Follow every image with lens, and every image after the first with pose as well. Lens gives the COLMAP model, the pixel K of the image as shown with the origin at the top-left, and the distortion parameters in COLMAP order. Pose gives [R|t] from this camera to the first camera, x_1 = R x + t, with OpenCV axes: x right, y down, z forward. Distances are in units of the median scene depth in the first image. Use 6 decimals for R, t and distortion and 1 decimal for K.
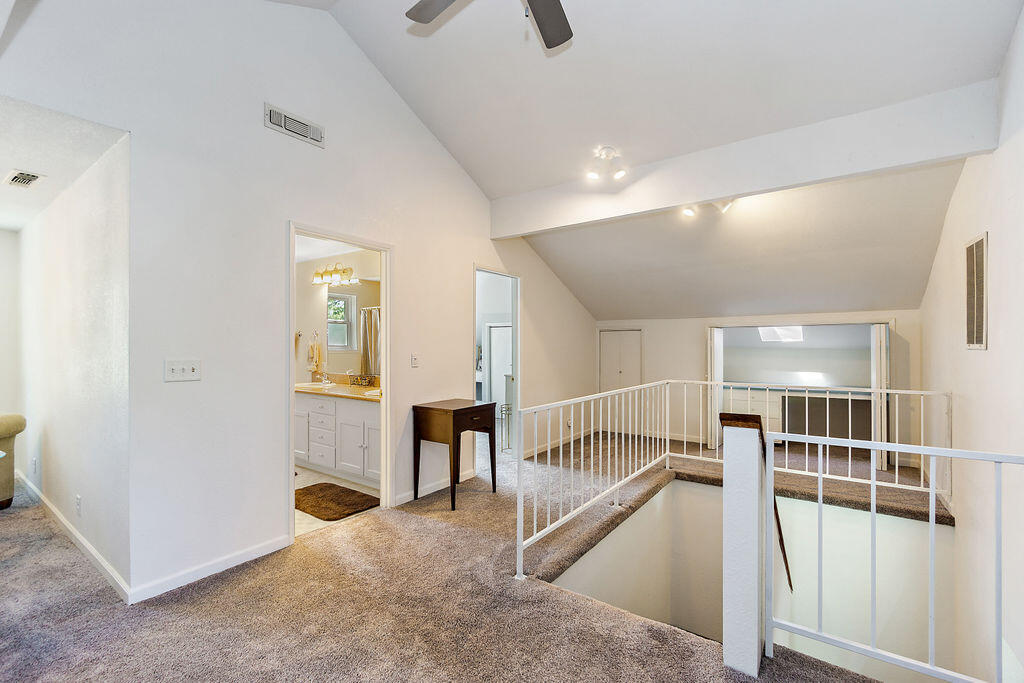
lens RADIAL K [[438.8, 0, 510.5], [0, 438.8, 346.4], [0, 0, 1]] dist [-0.000606, 0.000242]
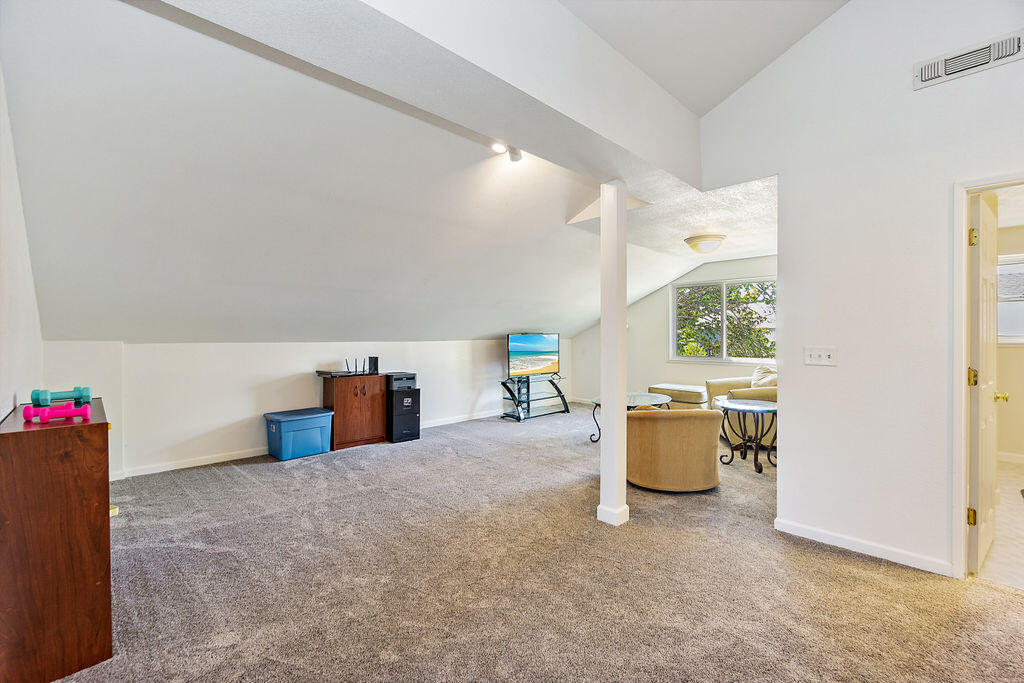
lens RADIAL K [[453.8, 0, 510.7], [0, 453.8, 335.8], [0, 0, 1]] dist [-0.002302, 0.000224]
pose [[-0.145282, 0.002999, -0.989386, 0.376798], [-0.001334, 0.999994, 0.003228, -0.001530], [0.989389, 0.001789, -0.145277, 0.248615]]
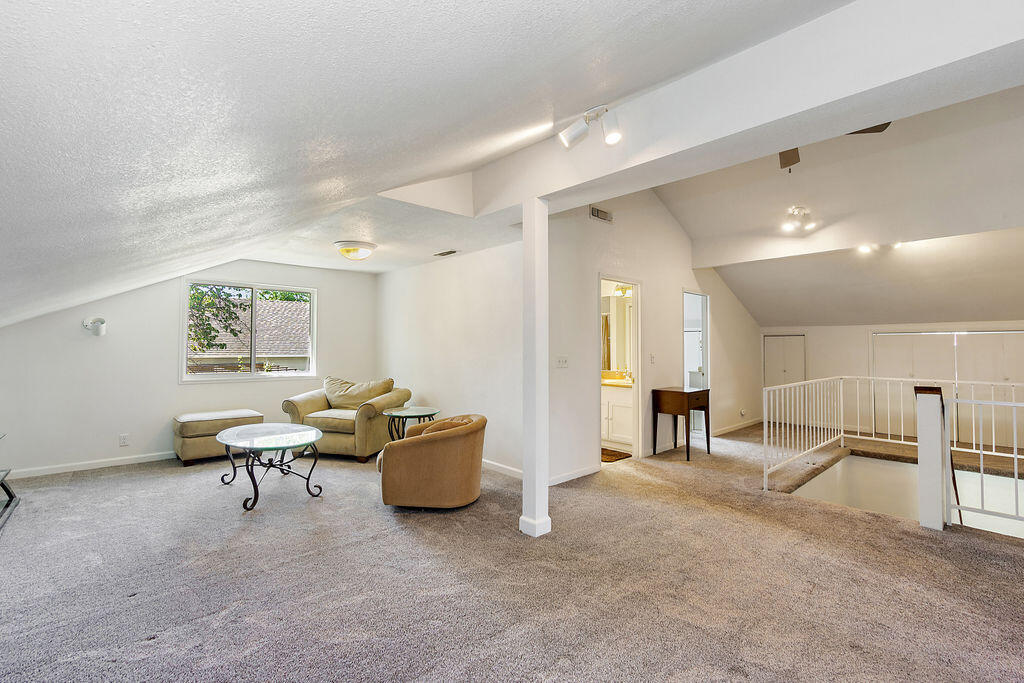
lens RADIAL K [[453.8, 0, 510.7], [0, 453.8, 335.8], [0, 0, 1]] dist [-0.002302, 0.000224]
pose [[0.979914, -0.002040, -0.199411, -0.387263], [-0.003509, 0.999617, -0.027468, 0.000305], [0.199390, 0.027616, 0.979531, -0.578680]]
